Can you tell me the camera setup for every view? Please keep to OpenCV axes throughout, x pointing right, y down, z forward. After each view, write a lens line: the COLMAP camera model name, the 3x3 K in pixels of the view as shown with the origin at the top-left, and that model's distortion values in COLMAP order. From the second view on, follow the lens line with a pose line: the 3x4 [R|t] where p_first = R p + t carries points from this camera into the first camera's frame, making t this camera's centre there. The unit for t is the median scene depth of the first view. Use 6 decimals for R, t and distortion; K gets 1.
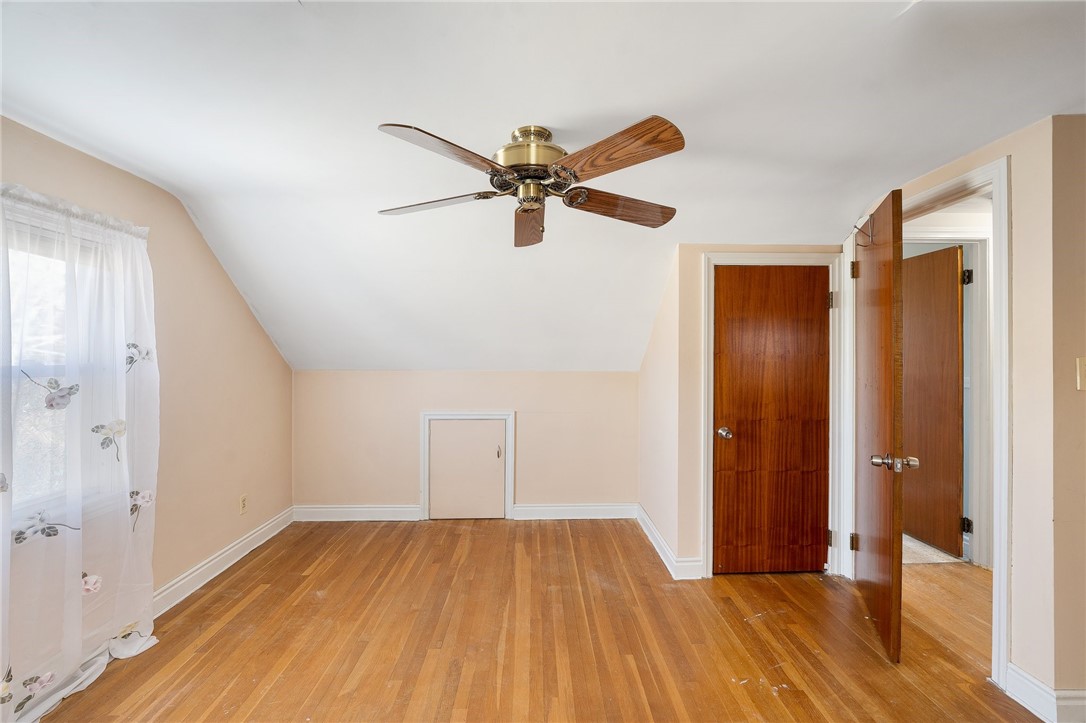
lens RADIAL K [[441.0, 0, 552.2], [0, 441.0, 353.1], [0, 0, 1]] dist [-0.008715, 0.000560]
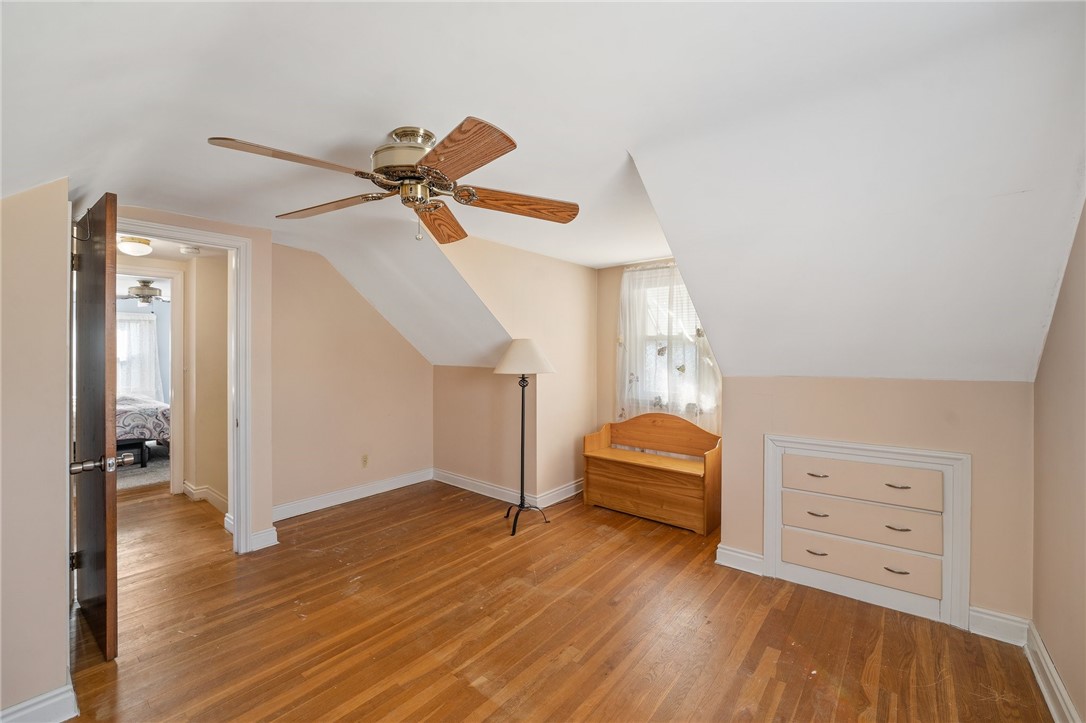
lens RADIAL K [[441.0, 0, 545.7], [0, 441.0, 361.0], [0, 0, 1]] dist [-0.008715, 0.000560]
pose [[-0.743724, -0.005698, 0.668462, -0.624277], [0.000774, 0.999956, 0.009386, 0.005897], [-0.668486, 0.007498, -0.743687, 1.006563]]
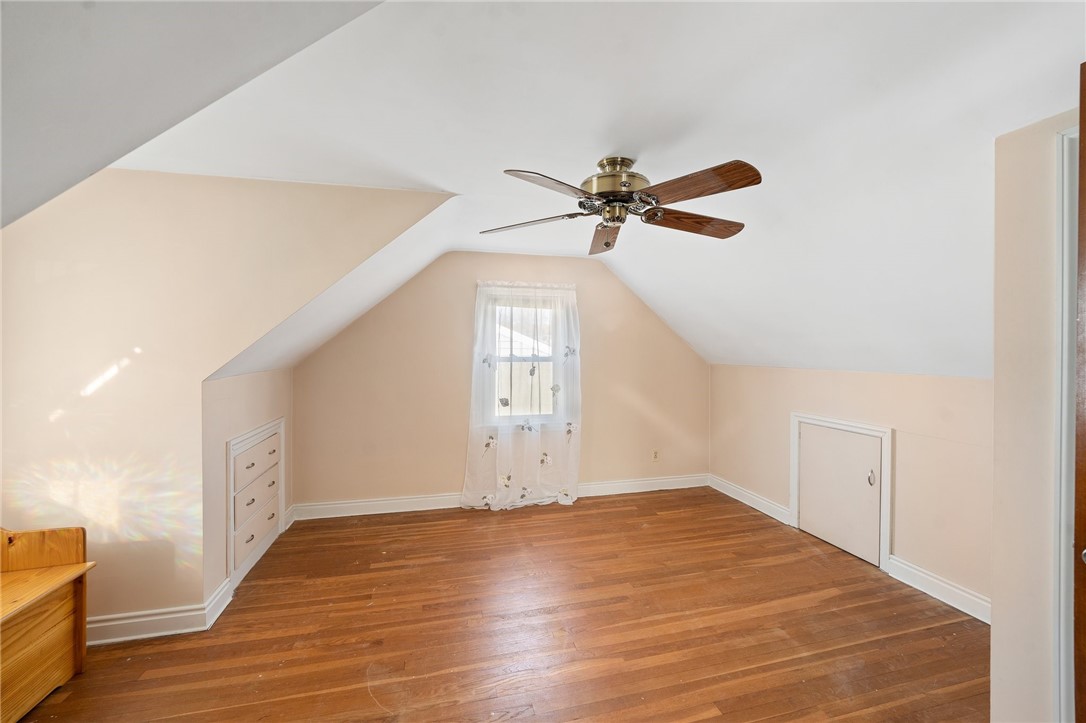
lens RADIAL K [[441.0, 0, 545.2], [0, 441.0, 356.3], [0, 0, 1]] dist [-0.008715, 0.000560]
pose [[0.200009, 0.012663, -0.979712, 0.690648], [0.002463, 0.999907, 0.013426, -0.002057], [0.979791, -0.005098, 0.199959, 0.382382]]
